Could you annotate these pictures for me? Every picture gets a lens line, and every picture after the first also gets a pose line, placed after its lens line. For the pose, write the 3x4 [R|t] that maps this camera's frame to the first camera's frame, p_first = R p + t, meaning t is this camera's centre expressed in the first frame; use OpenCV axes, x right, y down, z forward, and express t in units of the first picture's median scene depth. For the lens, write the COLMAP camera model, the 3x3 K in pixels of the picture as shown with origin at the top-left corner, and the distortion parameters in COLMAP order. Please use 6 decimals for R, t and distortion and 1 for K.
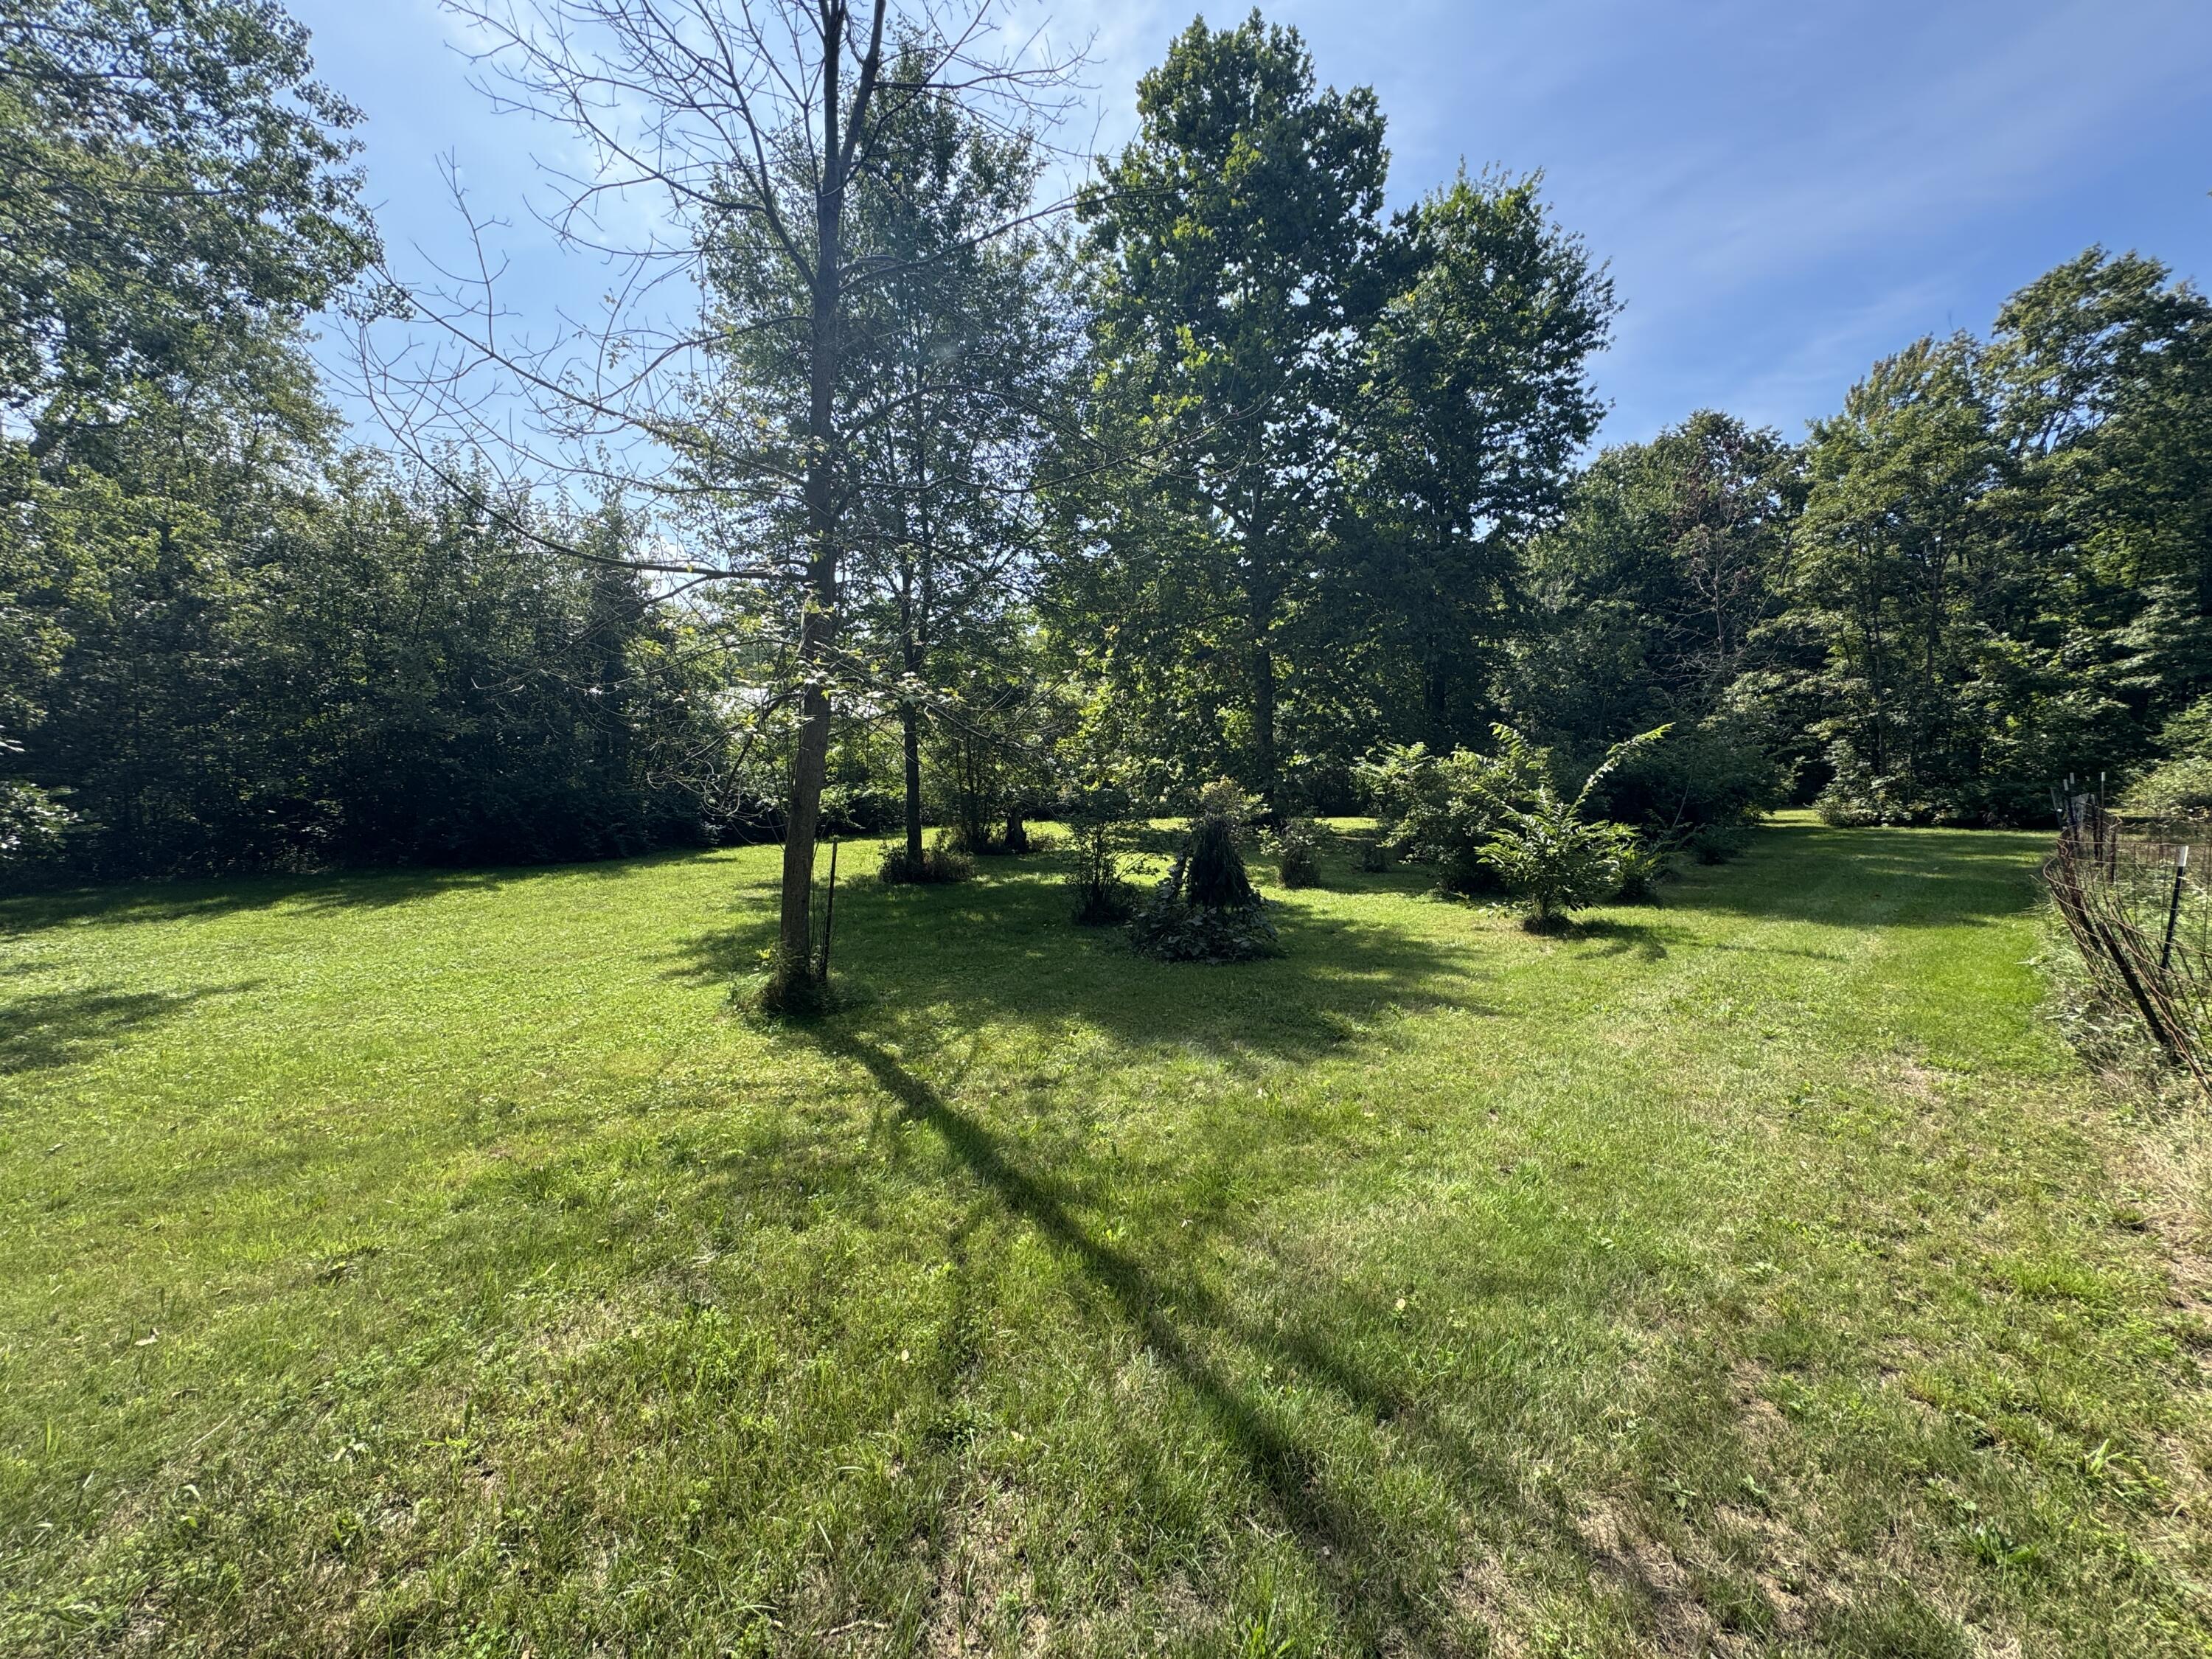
lens RADIAL K [[883.7, 0, 1107.8], [0, 883.7, 823.4], [0, 0, 1]] dist [0.003873, -0.000793]
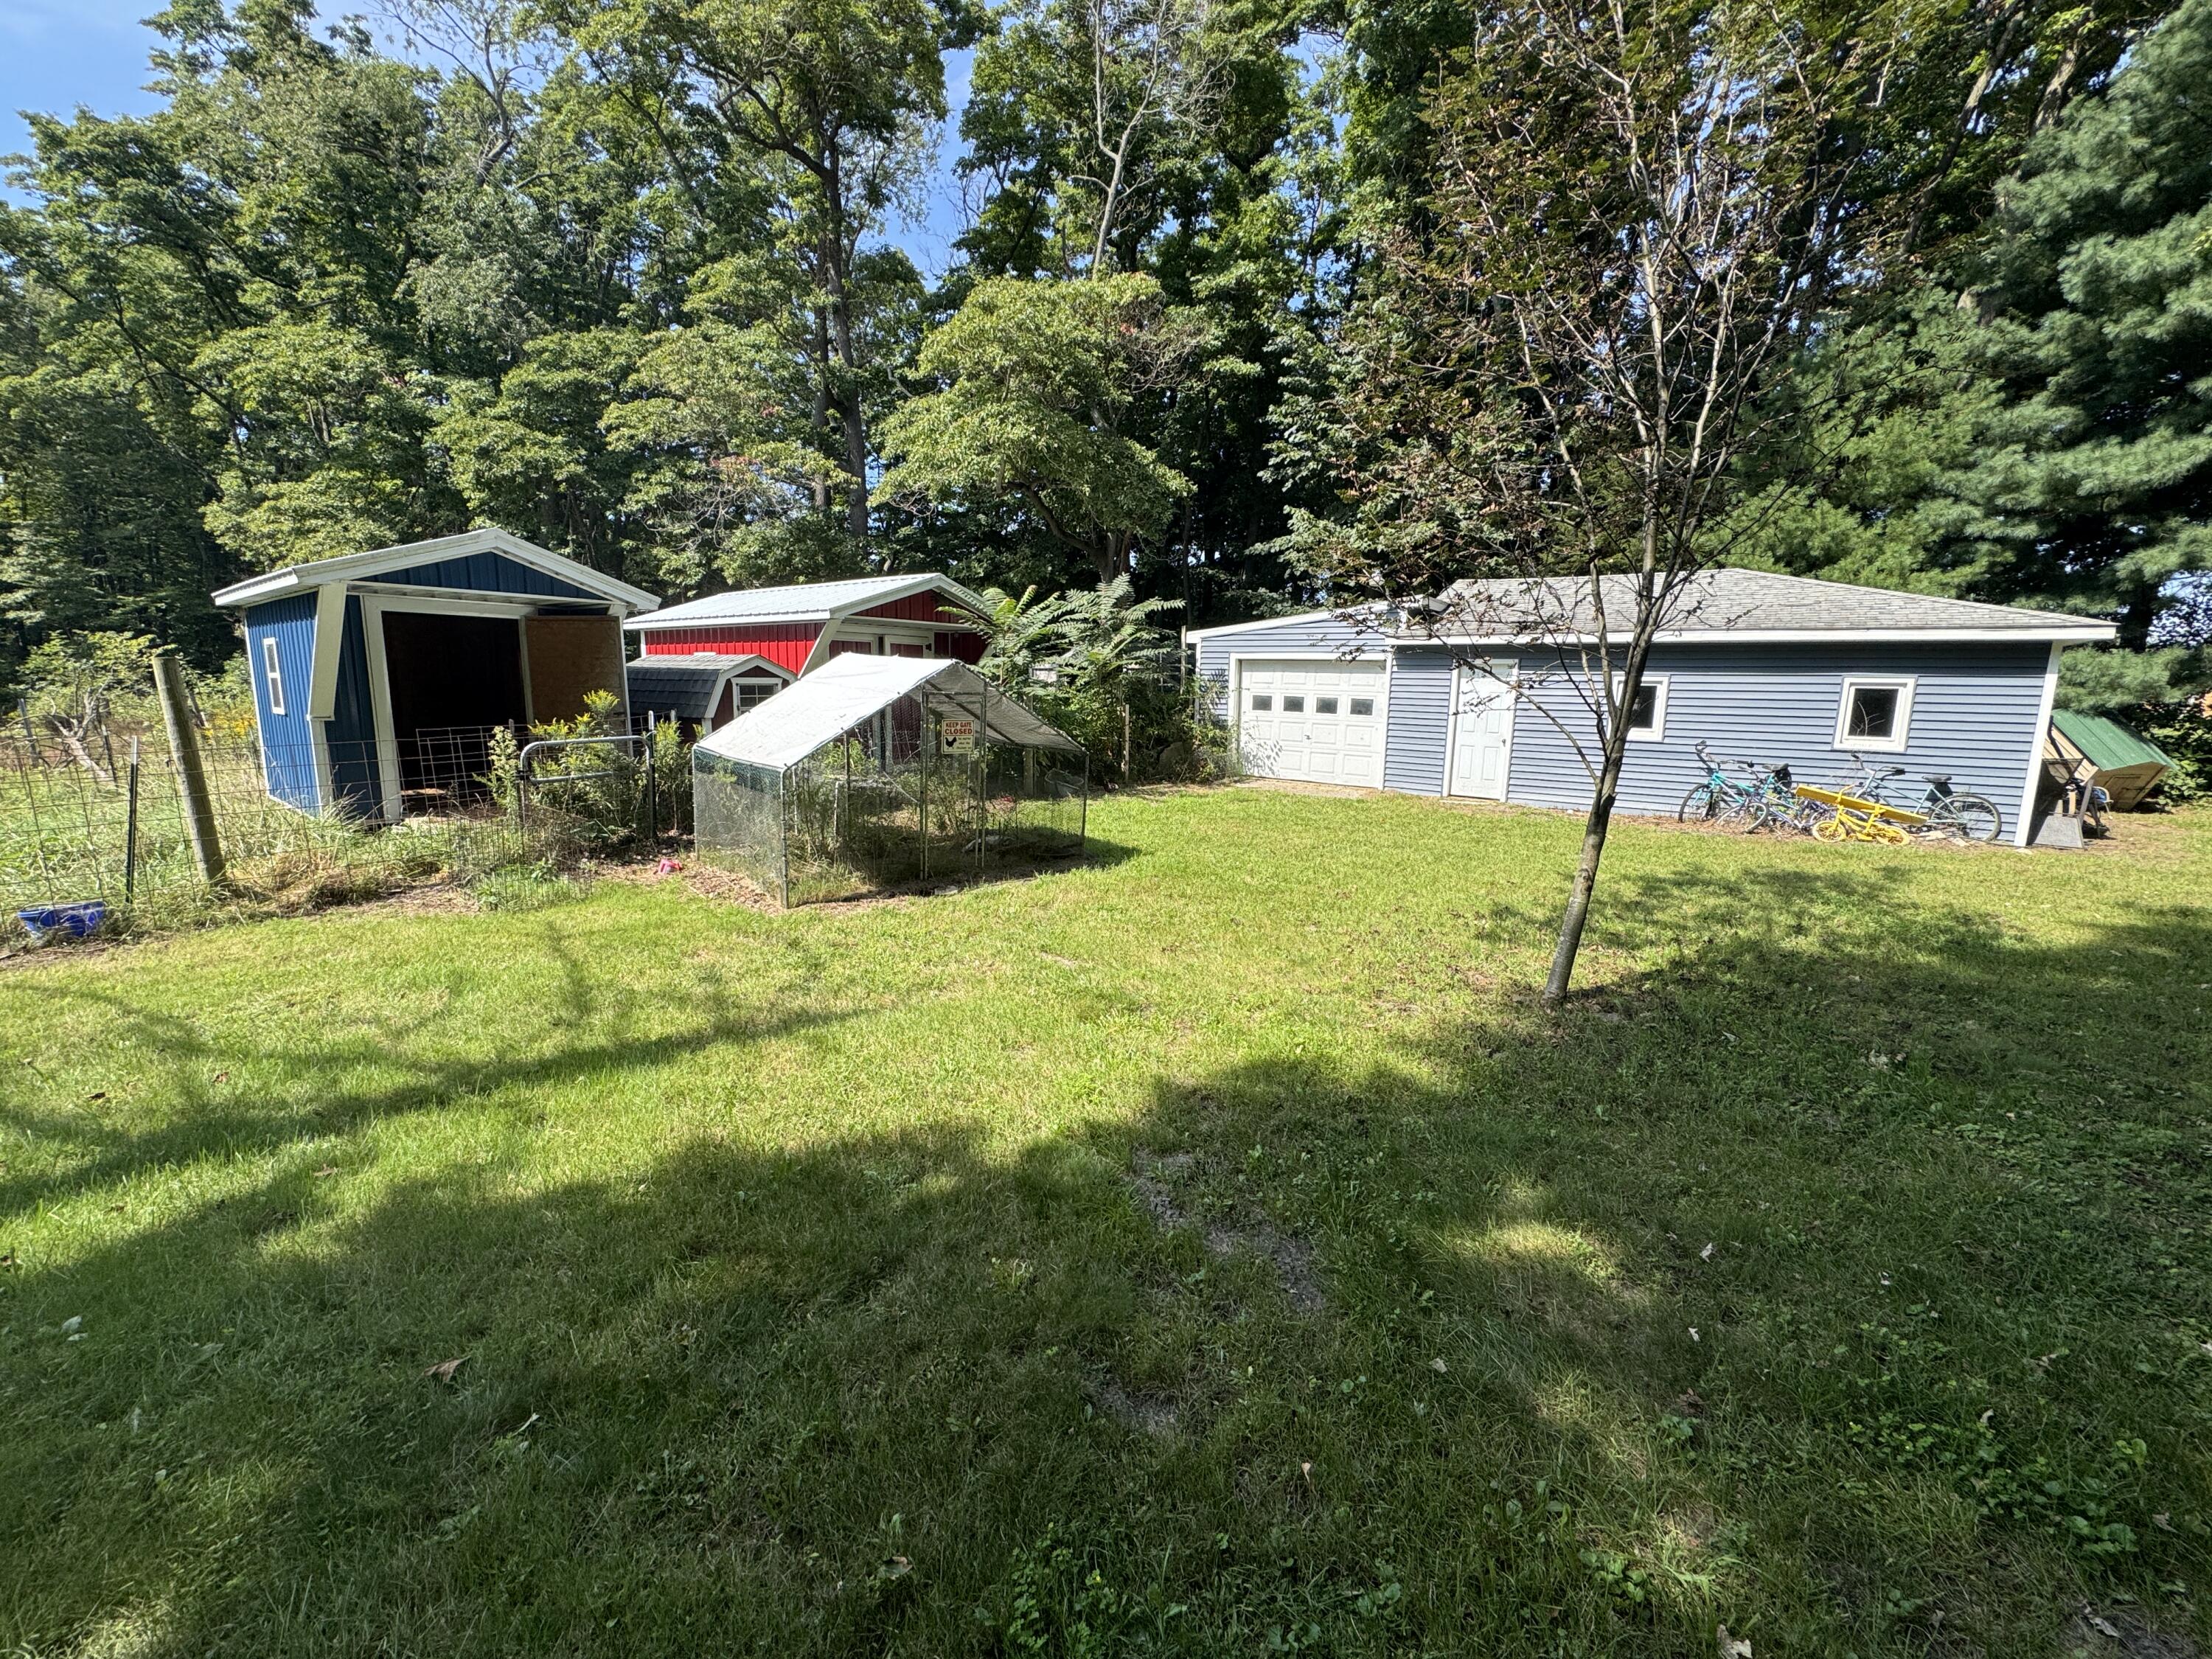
lens RADIAL K [[883.7, 0, 1101.8], [0, 883.7, 824.2], [0, 0, 1]] dist [0.003873, -0.000793]
pose [[-0.097920, -0.161419, 0.982016, -0.627877], [0.080770, 0.982214, 0.169505, 0.104183], [-0.991911, 0.095915, -0.083140, -1.305698]]
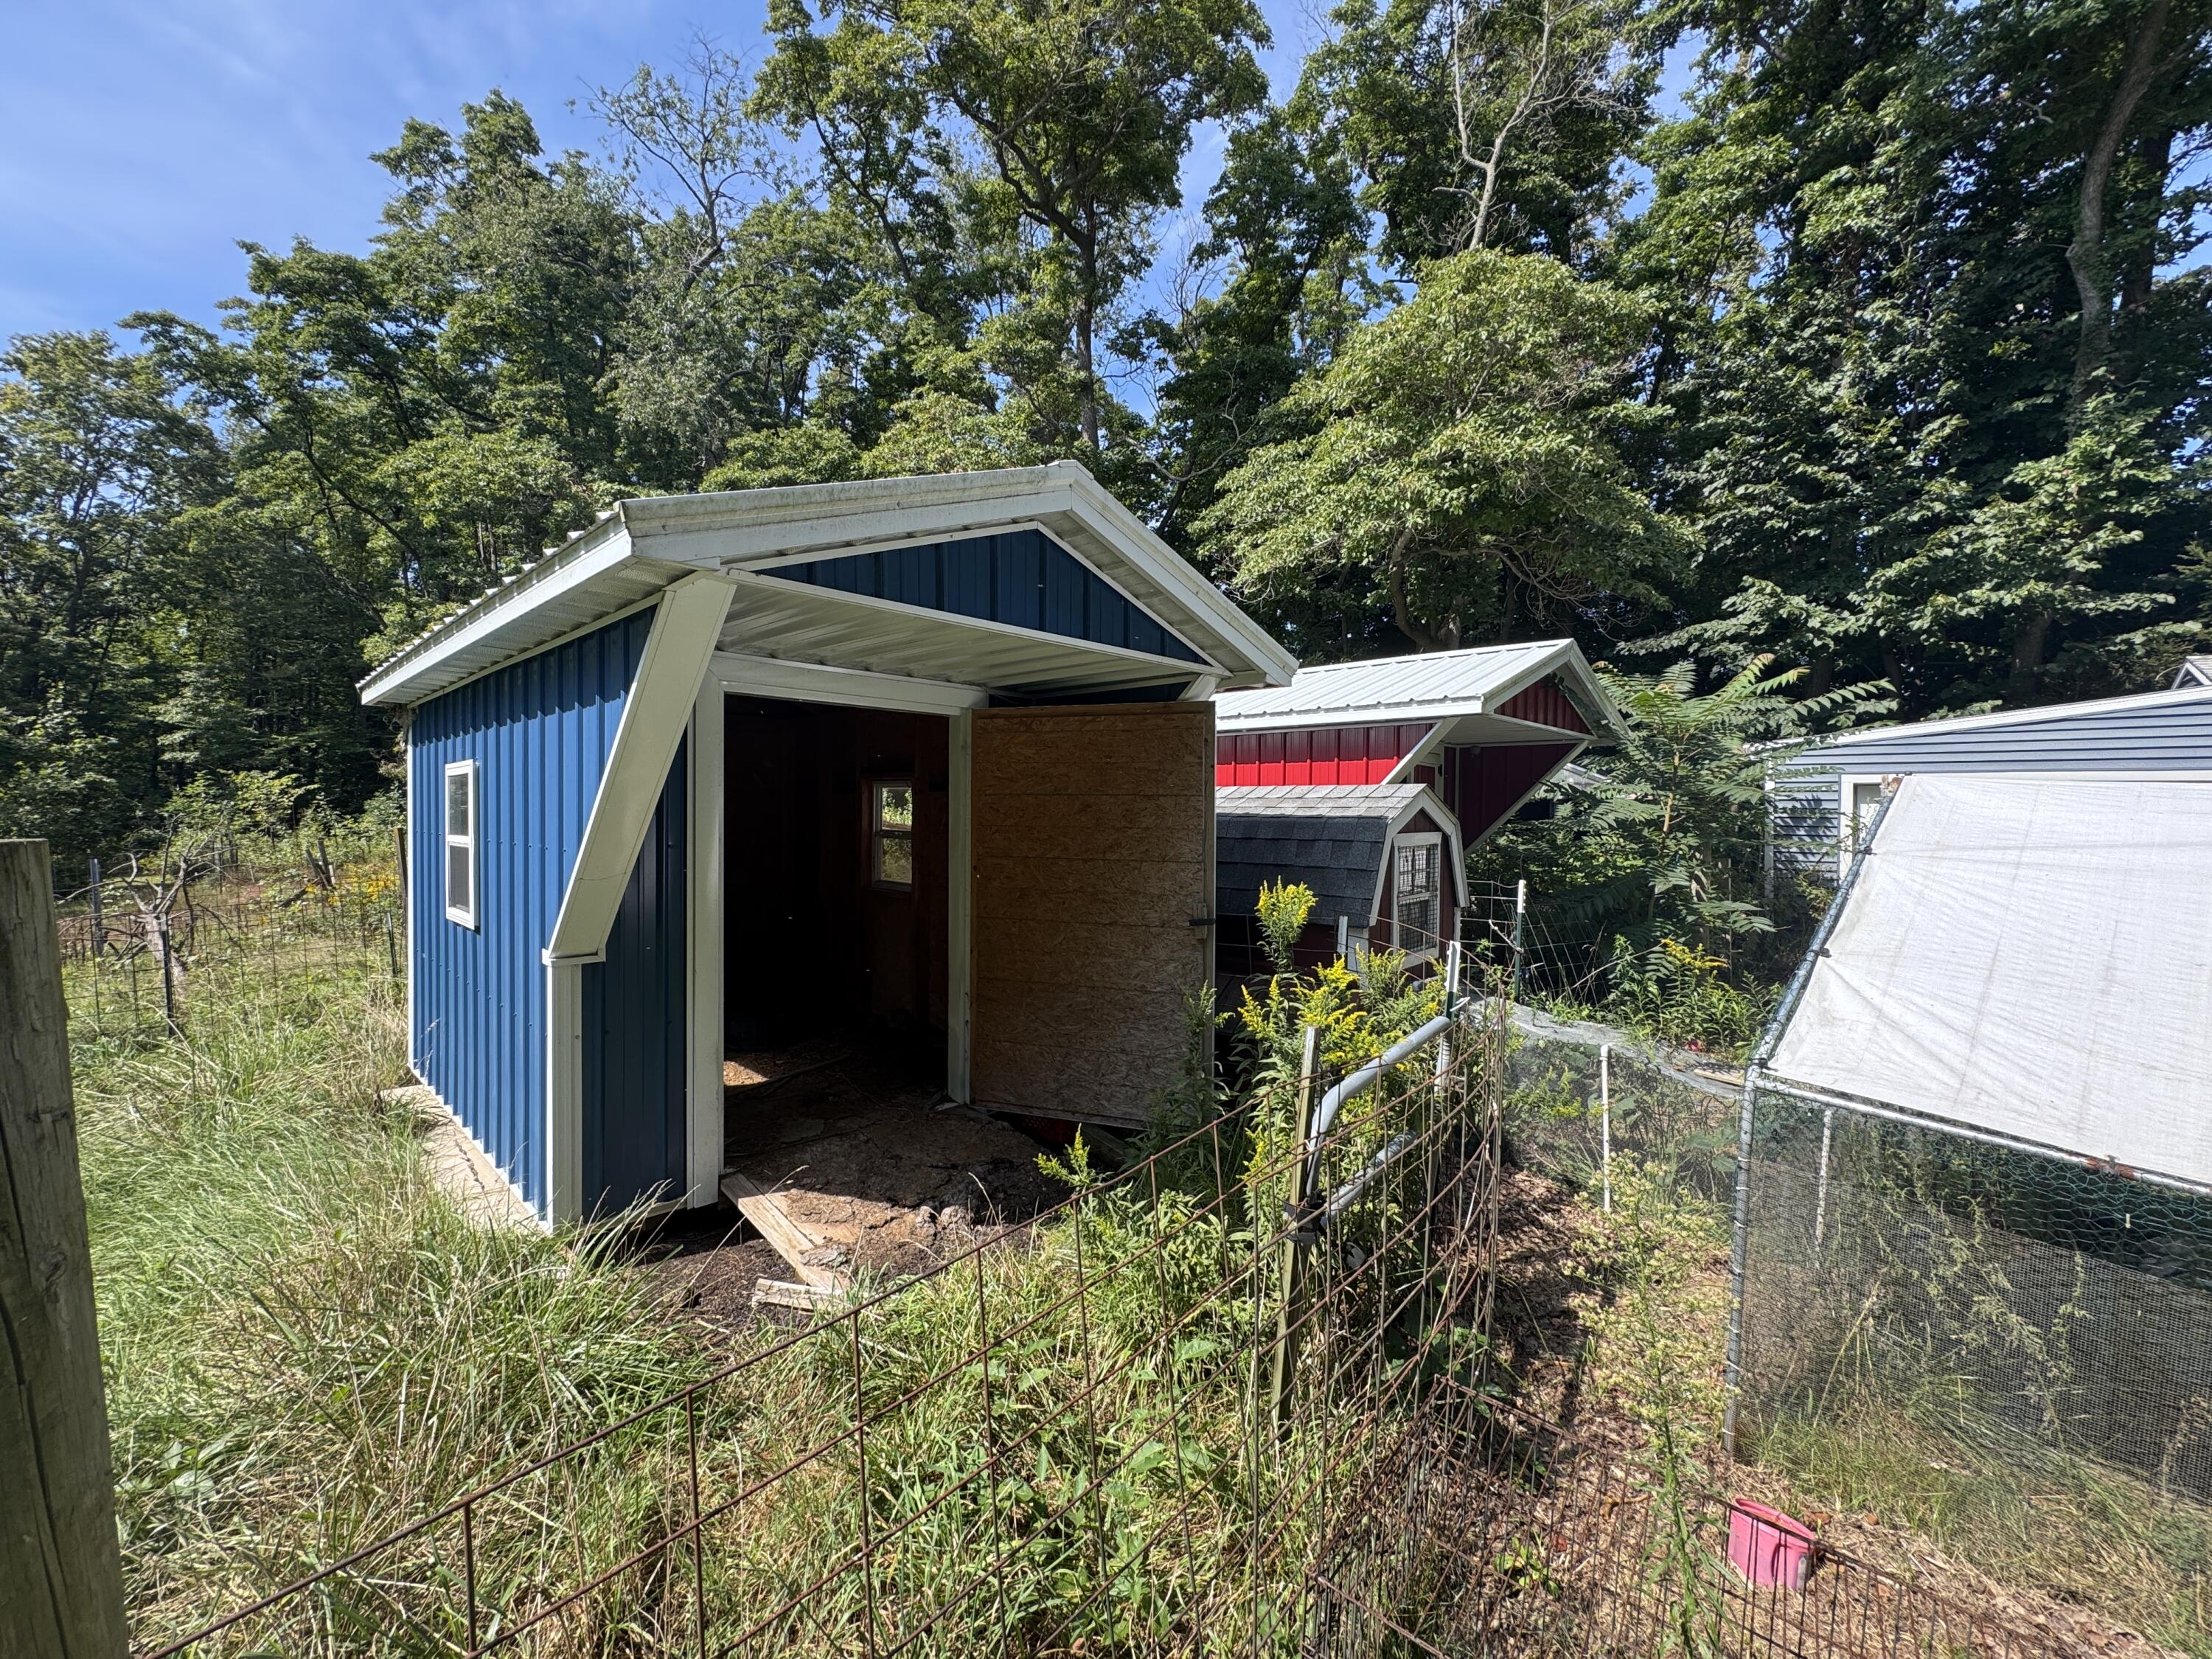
lens RADIAL K [[883.7, 0, 1098.1], [0, 883.7, 821.2], [0, 0, 1]] dist [0.003873, -0.000793]
pose [[-0.017146, -0.014841, 0.999743, 0.344575], [0.090340, 0.995777, 0.016332, 0.014547], [-0.995763, 0.090597, -0.015733, -0.534511]]
